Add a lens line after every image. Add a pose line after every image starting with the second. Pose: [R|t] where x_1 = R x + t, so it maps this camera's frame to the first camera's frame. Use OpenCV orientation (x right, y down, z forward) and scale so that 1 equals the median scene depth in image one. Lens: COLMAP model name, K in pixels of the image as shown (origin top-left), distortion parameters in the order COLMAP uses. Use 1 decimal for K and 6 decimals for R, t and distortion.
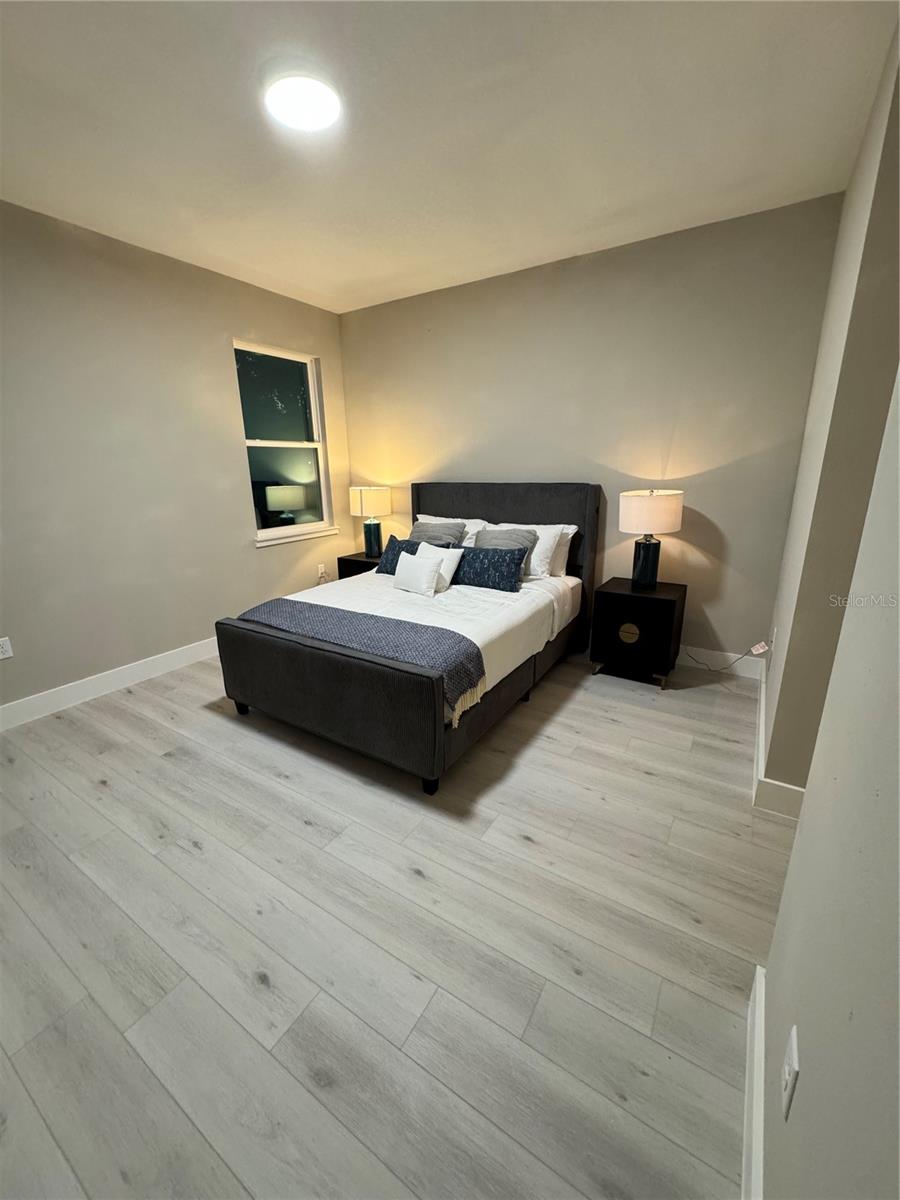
lens RADIAL K [[474.9, 0, 450.0], [0, 474.9, 600.0], [0, 0, 1]] dist [-0.002508, 0.000009]
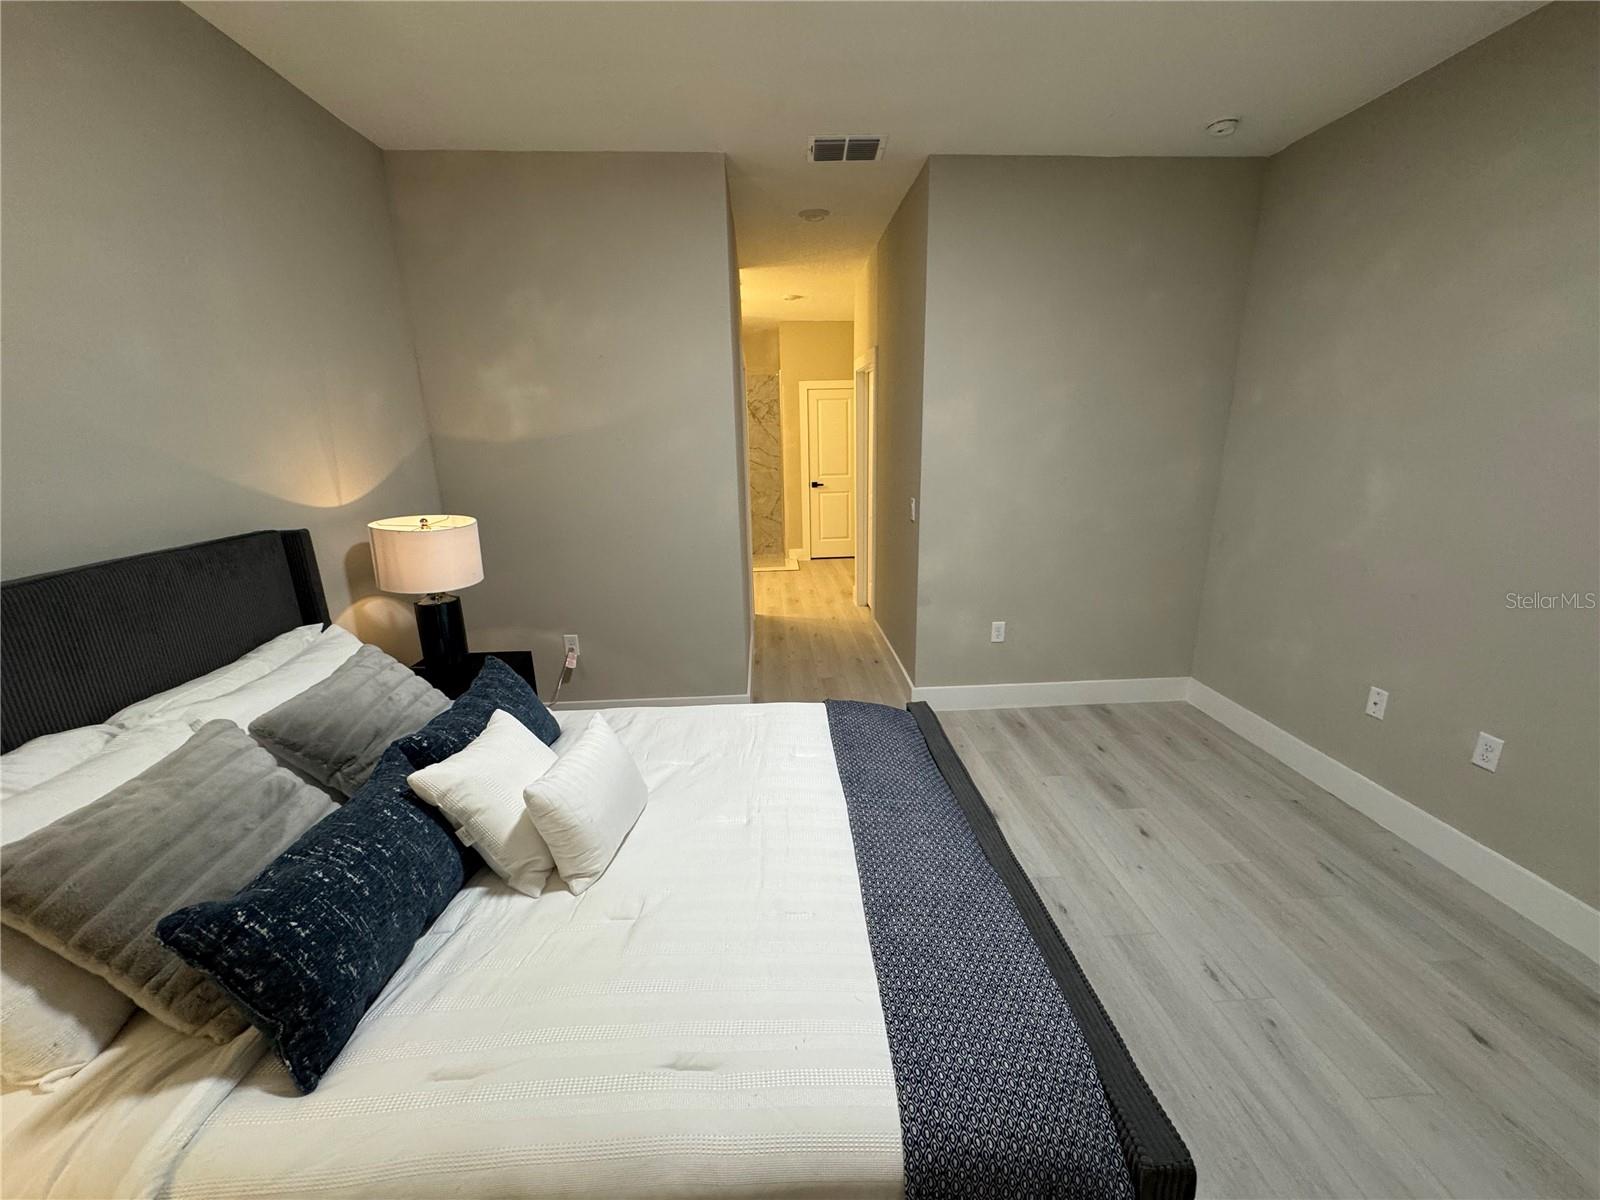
lens RADIAL K [[638.2, 0, 798.3], [0, 638.2, 600.2], [0, 0, 1]] dist [-0.003503, 0.000256]
pose [[-0.583654, -0.181890, 0.791369, -0.751759], [0.246668, 0.888817, 0.386211, -0.488426], [-0.773630, 0.420619, -0.473895, 1.551064]]
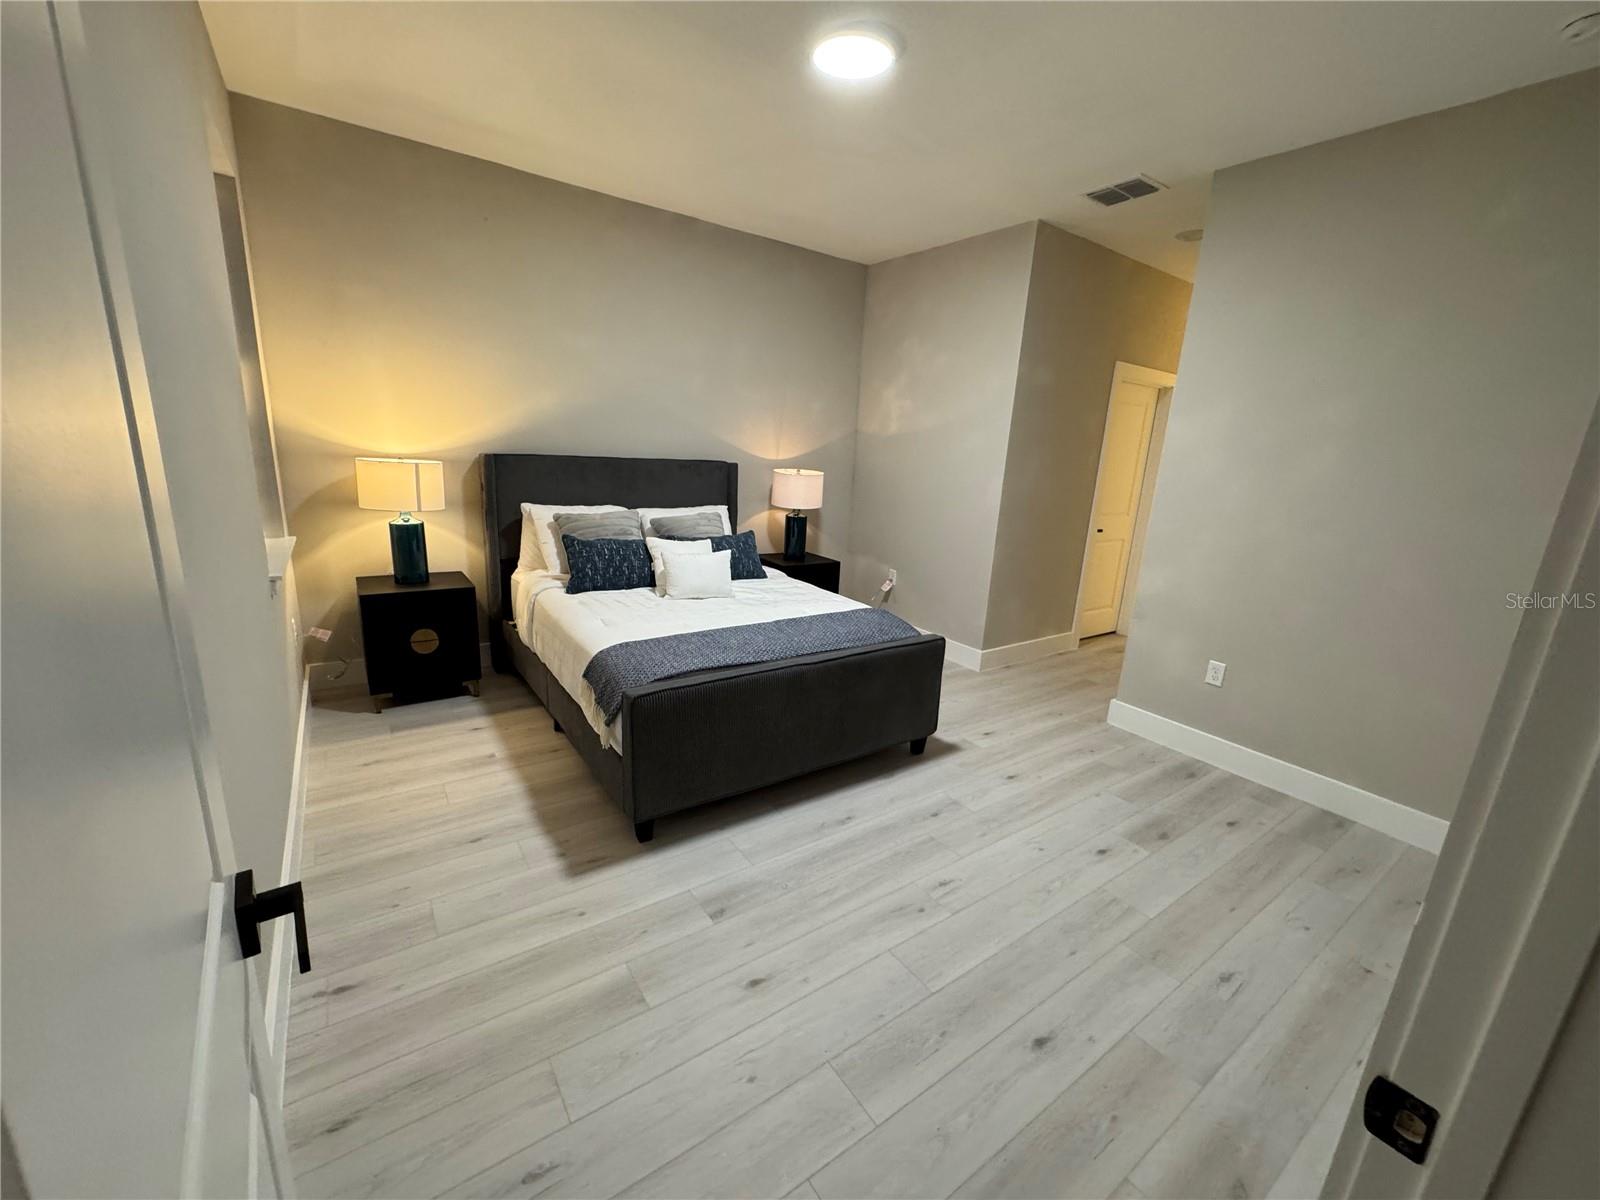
lens RADIAL K [[638.2, 0, 798.3], [0, 638.2, 600.2], [0, 0, 1]] dist [-0.003503, 0.000256]
pose [[0.382858, -0.184675, 0.905160, -1.439553], [0.190012, 0.974607, 0.118474, -0.161897], [-0.904055, 0.126633, 0.408227, 0.628812]]
